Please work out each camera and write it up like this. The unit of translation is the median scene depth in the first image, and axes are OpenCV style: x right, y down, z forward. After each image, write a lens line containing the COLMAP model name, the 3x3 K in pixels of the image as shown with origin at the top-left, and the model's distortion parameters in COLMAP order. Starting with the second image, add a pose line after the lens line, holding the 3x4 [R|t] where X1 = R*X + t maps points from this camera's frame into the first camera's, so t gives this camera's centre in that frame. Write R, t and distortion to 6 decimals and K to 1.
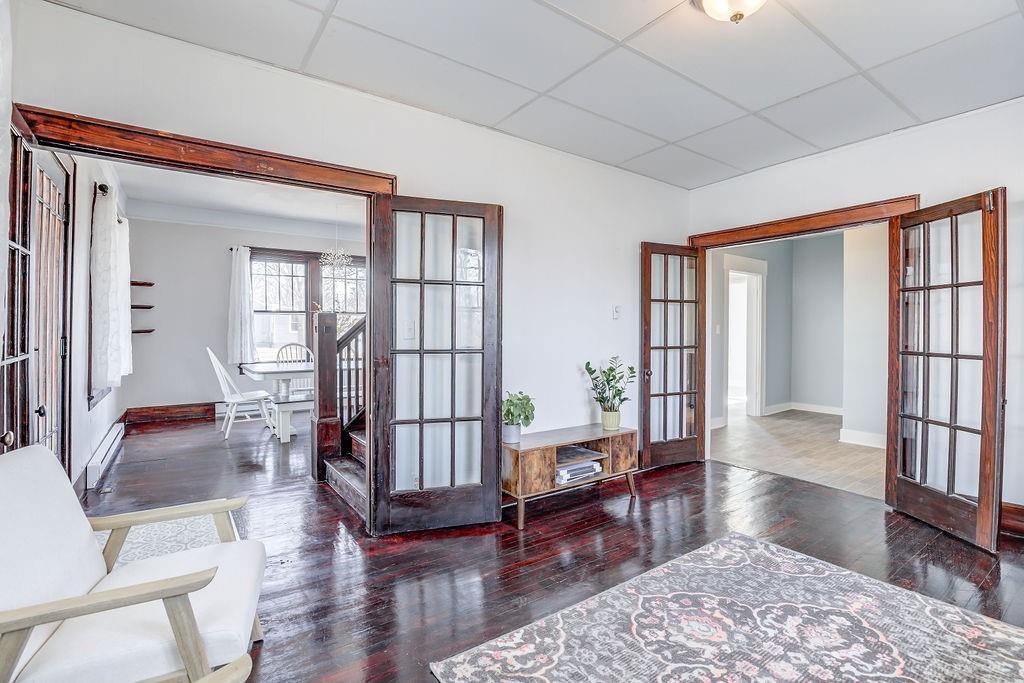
lens RADIAL K [[475.9, 0, 517.2], [0, 475.9, 330.2], [0, 0, 1]] dist [-0.037805, 0.008006]
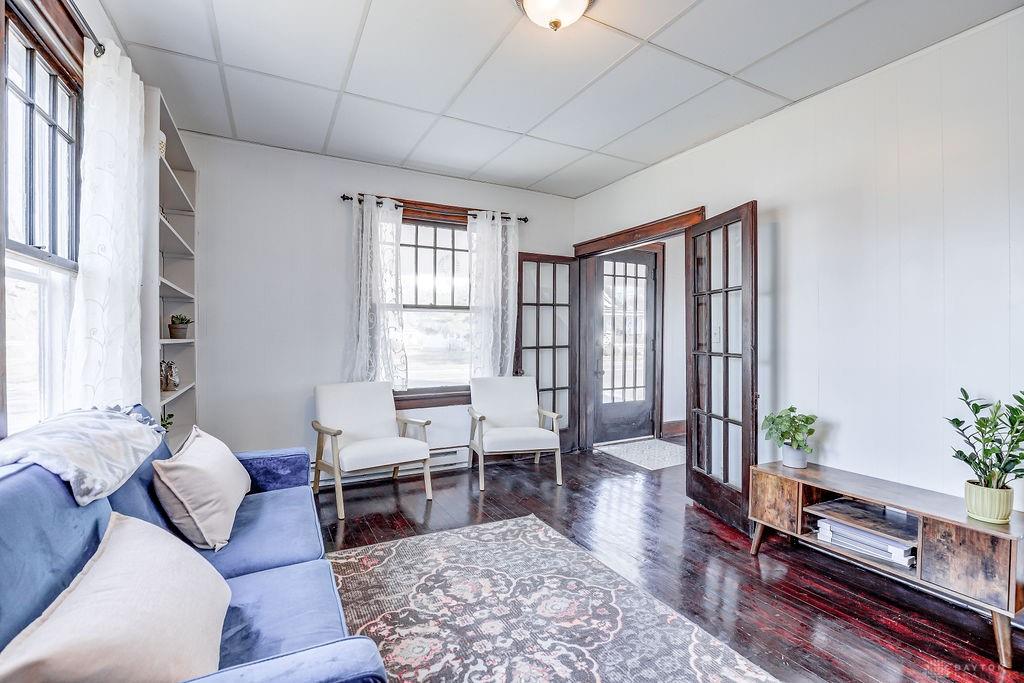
lens RADIAL K [[469.7, 0, 518.5], [0, 469.7, 341.0], [0, 0, 1]] dist [-0.031135, 0.001885]
pose [[-0.133794, 0.005166, -0.990996, 1.414979], [0.001042, 0.999987, 0.005072, 0.011089], [0.991009, -0.000354, -0.133798, 1.008335]]
